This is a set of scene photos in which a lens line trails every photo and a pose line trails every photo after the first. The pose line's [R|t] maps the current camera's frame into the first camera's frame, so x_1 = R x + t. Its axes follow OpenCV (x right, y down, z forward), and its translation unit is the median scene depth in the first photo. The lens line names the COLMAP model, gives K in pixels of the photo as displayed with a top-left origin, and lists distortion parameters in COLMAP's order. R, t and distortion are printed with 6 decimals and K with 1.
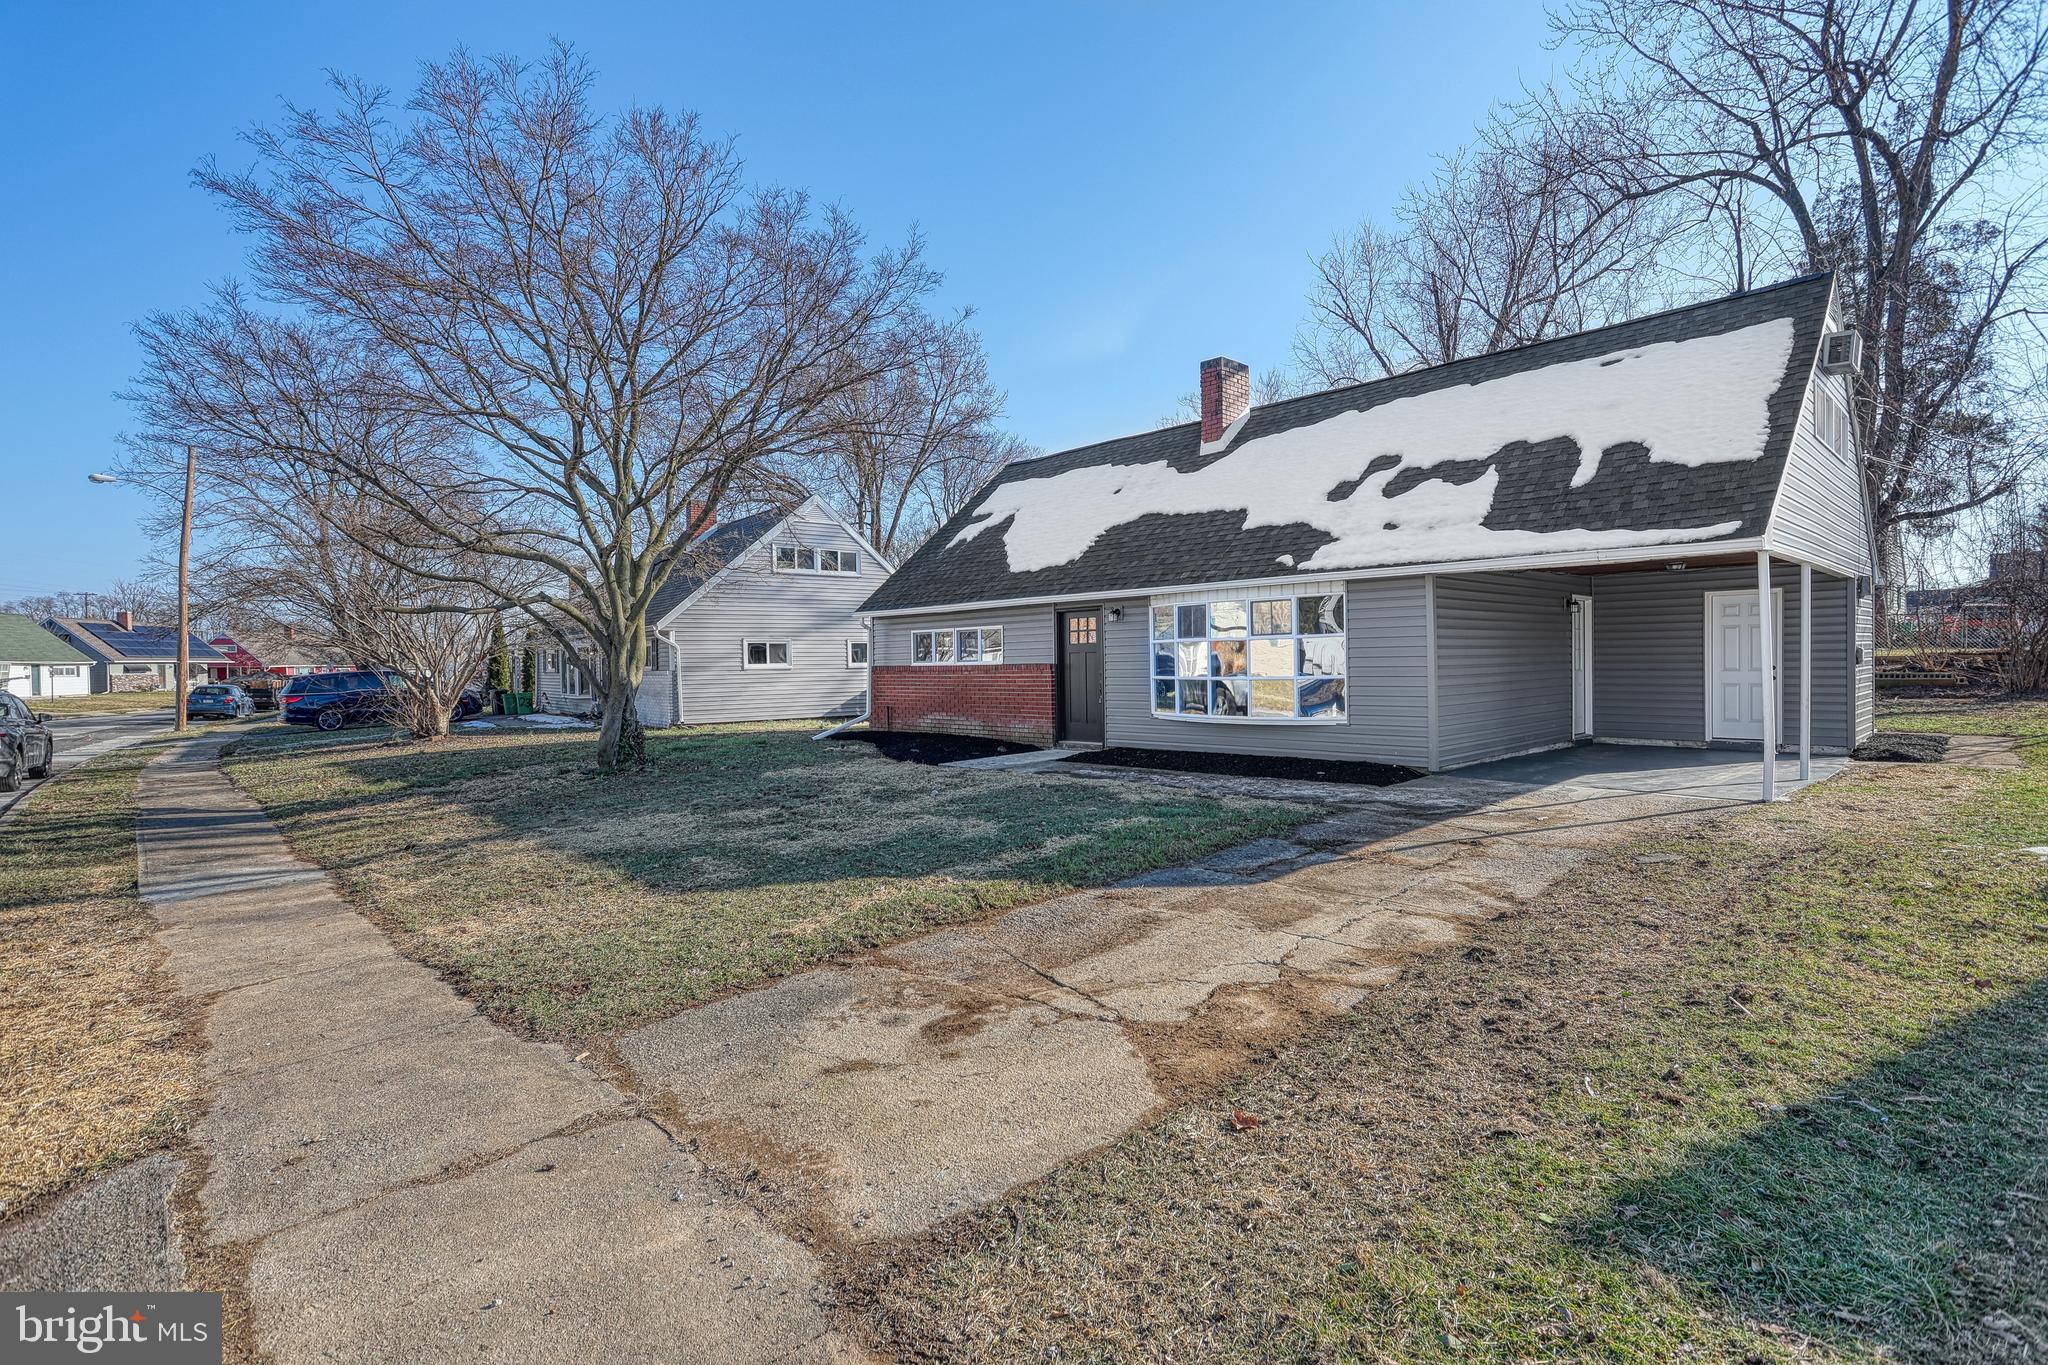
lens RADIAL K [[945.4, 0, 1024.0], [0, 945.4, 682.5], [0, 0, 1]] dist [-0.024458, -0.000025]
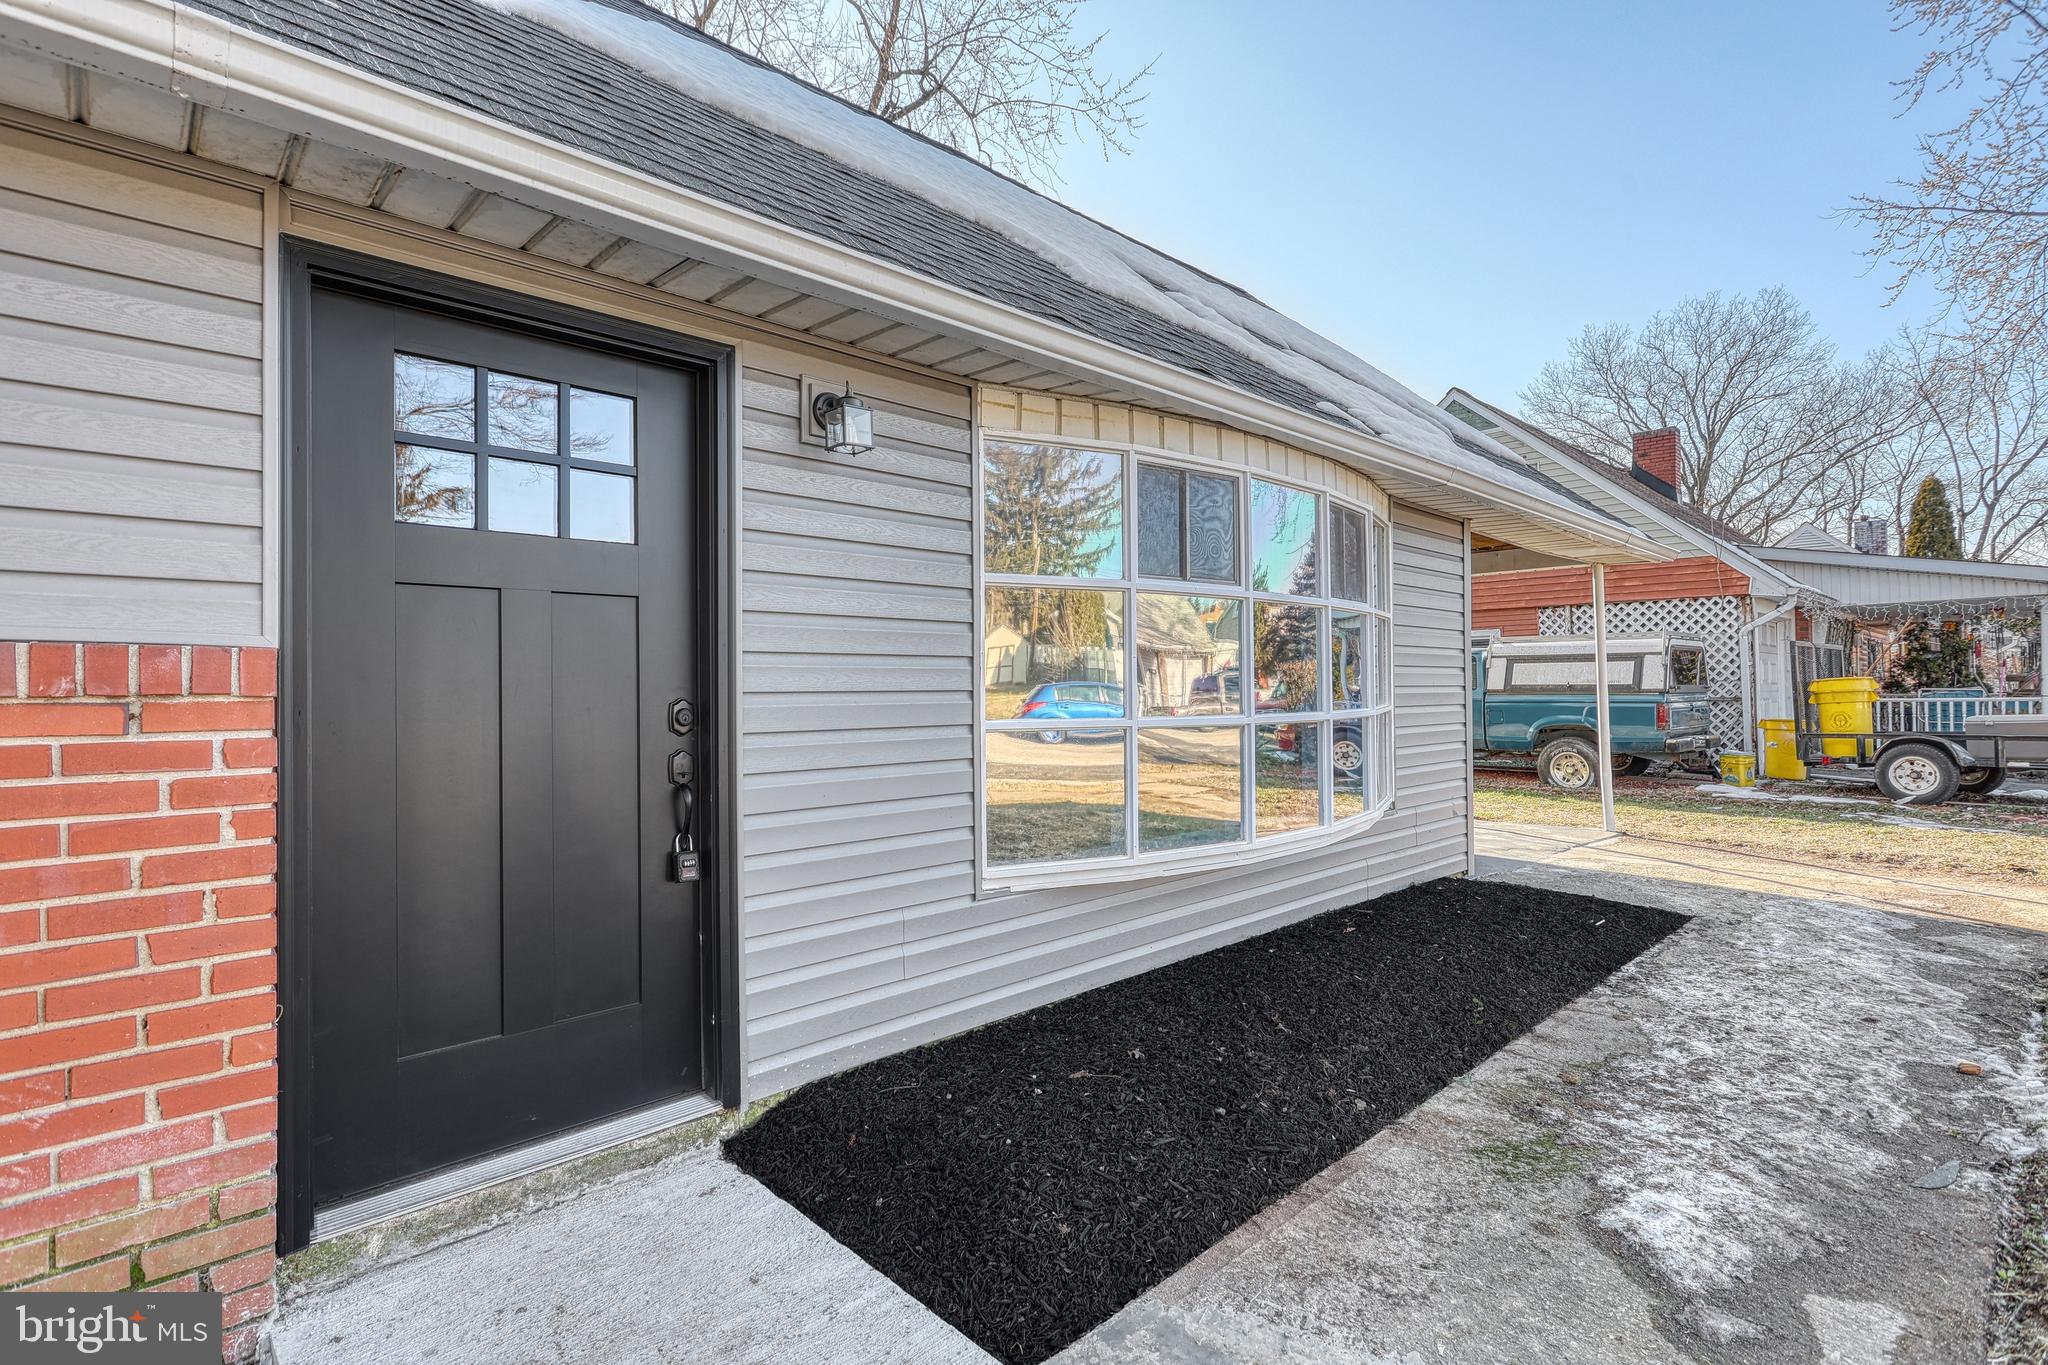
lens RADIAL K [[986.8, 0, 1060.6], [0, 986.8, 665.3], [0, 0, 1]] dist [-0.000168, -0.000820]
pose [[-0.055383, 0.032848, 0.997925, -0.114404], [0.019717, 0.999300, -0.031799, -0.011135], [-0.998271, 0.017915, -0.055992, 0.925051]]
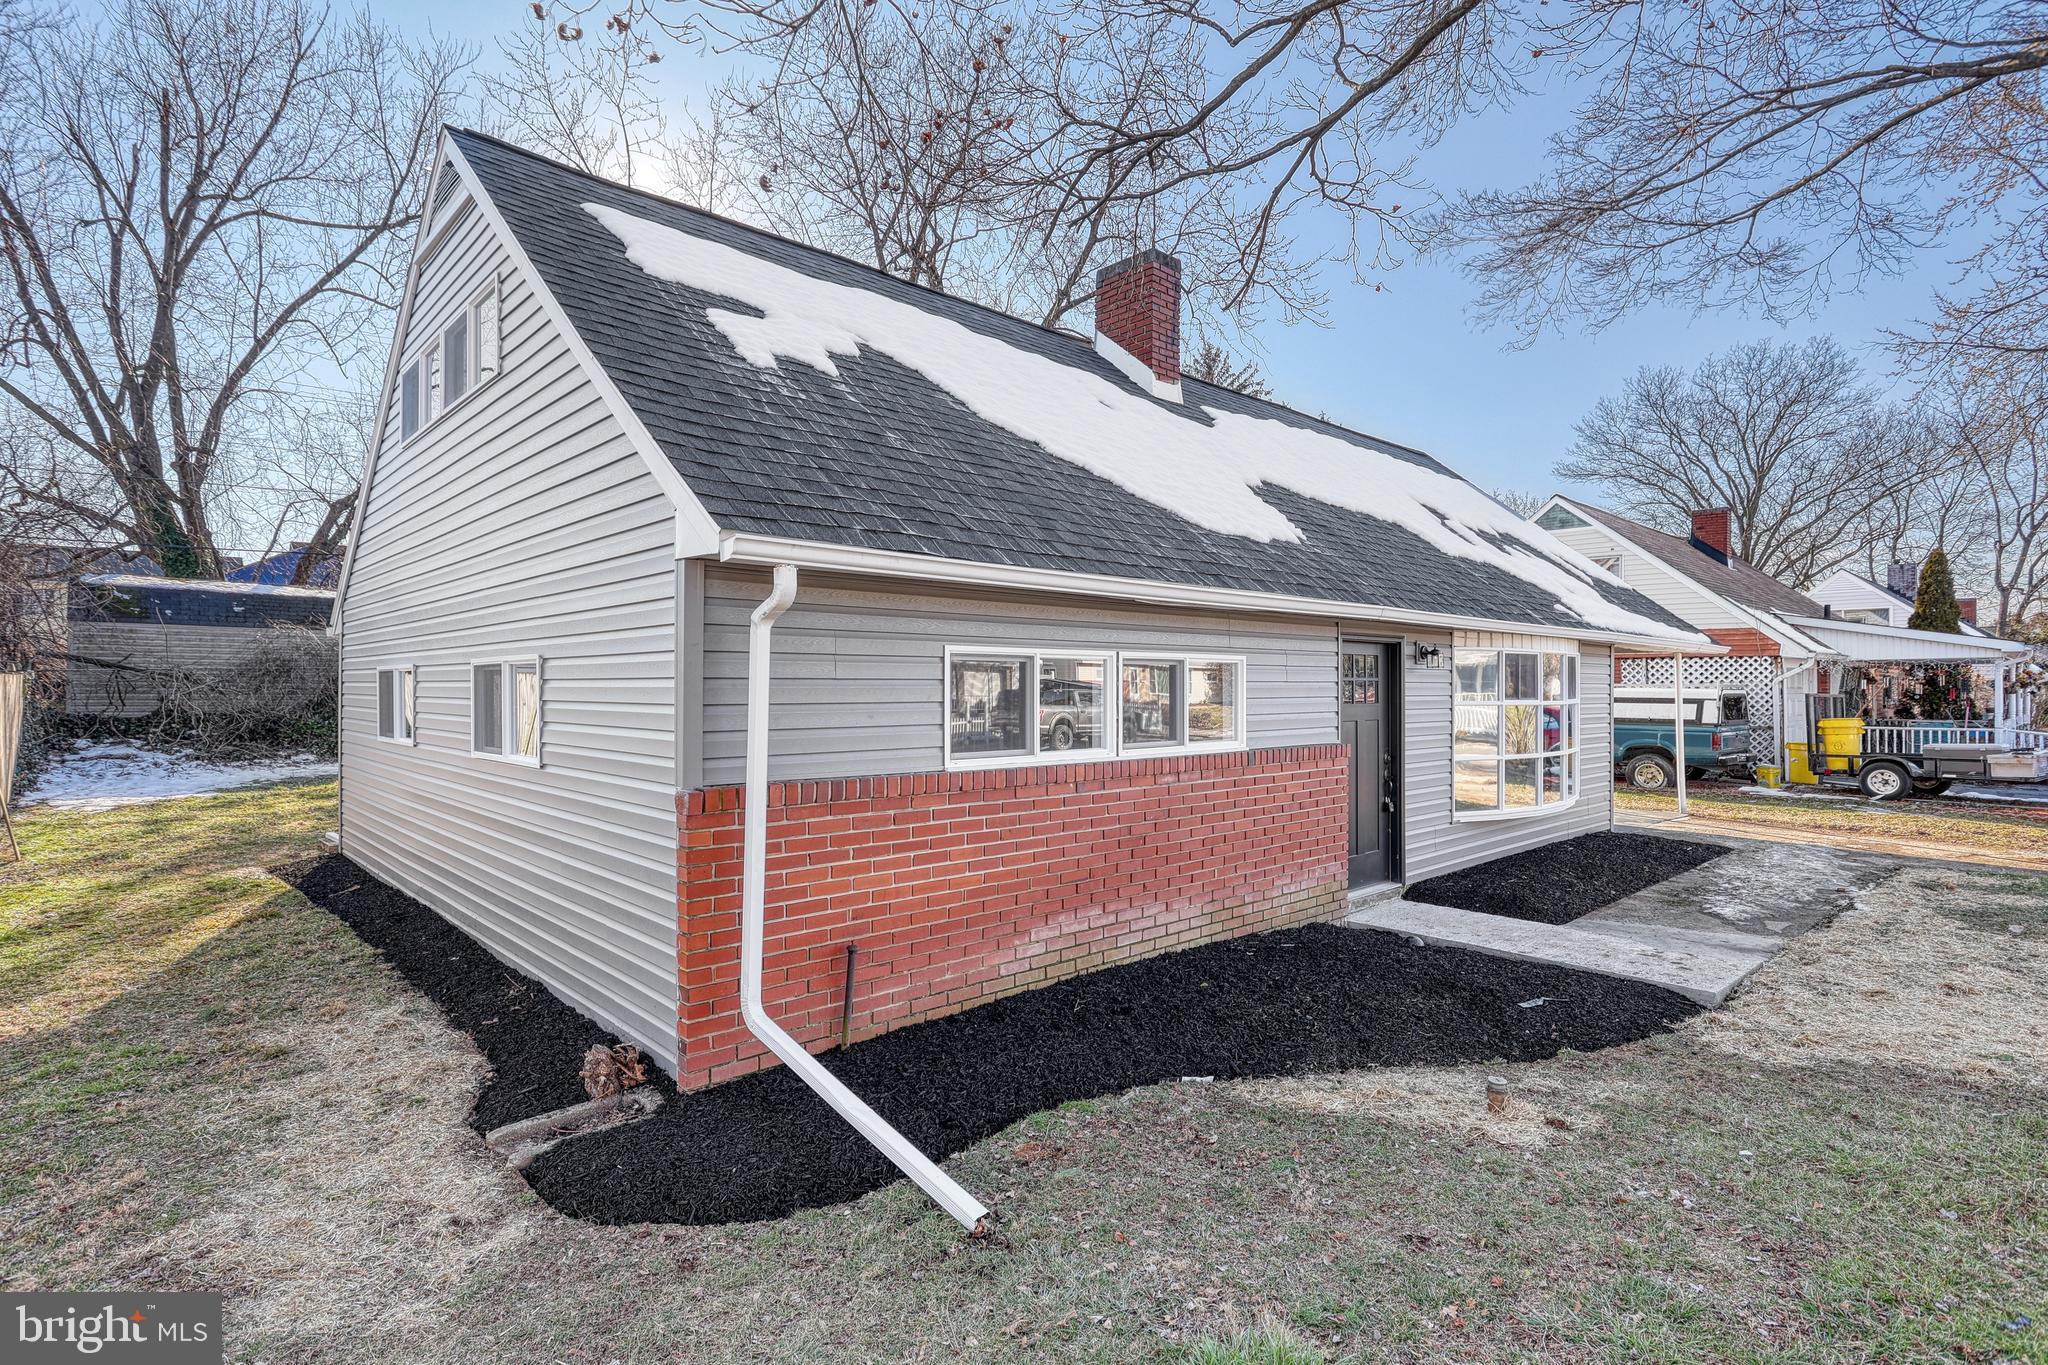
lens RADIAL K [[951.4, 0, 1024.0], [0, 951.4, 682.5], [0, 0, 1]] dist [0.001213, 0.000206]
pose [[0.020028, 0.017067, 0.999654, -0.481143], [0.016289, 0.999716, -0.017394, -0.046707], [-0.999667, 0.016632, 0.019745, 1.185634]]
